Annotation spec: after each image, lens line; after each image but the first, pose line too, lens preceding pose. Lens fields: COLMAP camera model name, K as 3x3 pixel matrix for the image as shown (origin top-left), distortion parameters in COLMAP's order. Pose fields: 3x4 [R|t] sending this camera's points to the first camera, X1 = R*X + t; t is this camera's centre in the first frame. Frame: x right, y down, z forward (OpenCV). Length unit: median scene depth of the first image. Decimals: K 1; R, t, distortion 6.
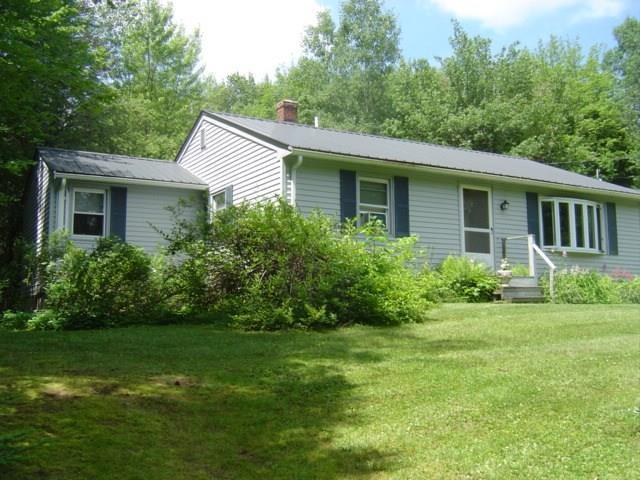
lens RADIAL K [[739.0, 0, 320.0], [0, 739.0, 240.0], [0, 0, 1]] dist [-0.106716, -0.055183]
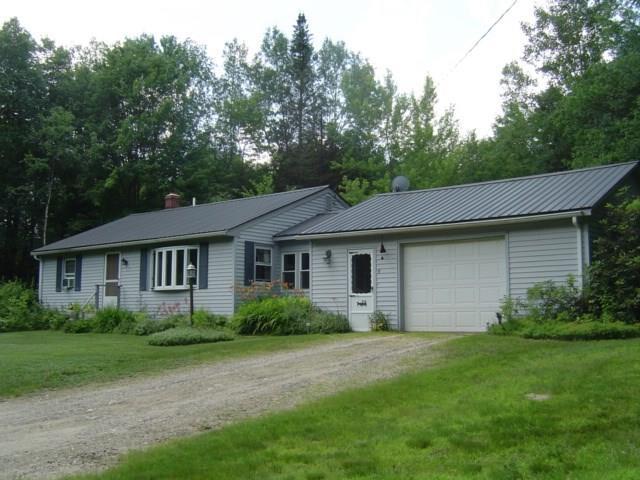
lens RADIAL K [[739.0, 0, 320.0], [0, 739.0, 240.0], [0, 0, 1]] dist [-0.106716, -0.055183]
pose [[0.354922, -0.095472, -0.930008, 1.628758], [0.106614, 0.992416, -0.061191, 0.037298], [0.928797, -0.077434, 0.362409, 0.785023]]
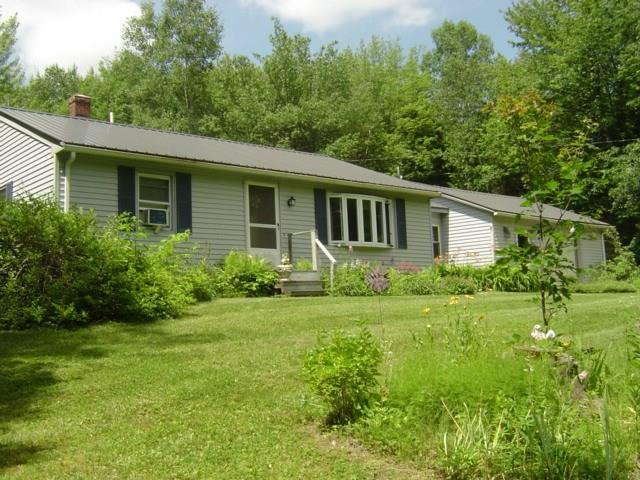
lens RADIAL K [[739.0, 0, 320.0], [0, 739.0, 240.0], [0, 0, 1]] dist [-0.106716, -0.055183]
pose [[0.978250, -0.010283, 0.207173, 0.072210], [0.009253, 0.999940, 0.005942, 0.000667], [-0.207221, -0.003895, 0.978286, -0.014287]]
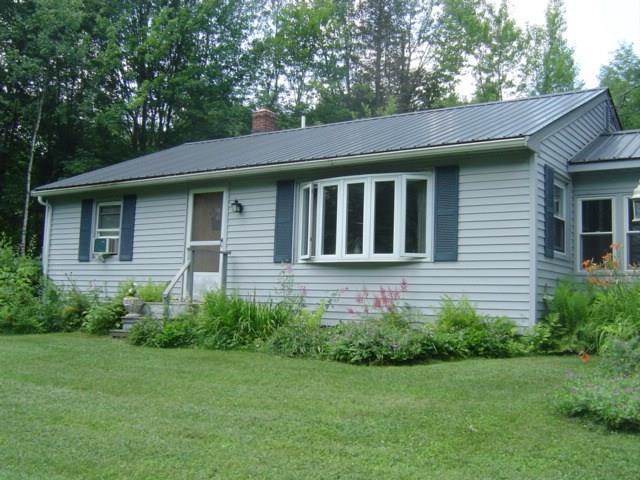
lens RADIAL K [[739.0, 0, 320.0], [0, 739.0, 240.0], [0, 0, 1]] dist [-0.106716, -0.055183]
pose [[0.438072, -0.063728, -0.896678, 0.903033], [0.073713, 0.996671, -0.034822, 0.018301], [0.895912, -0.050842, 0.441312, 0.694294]]
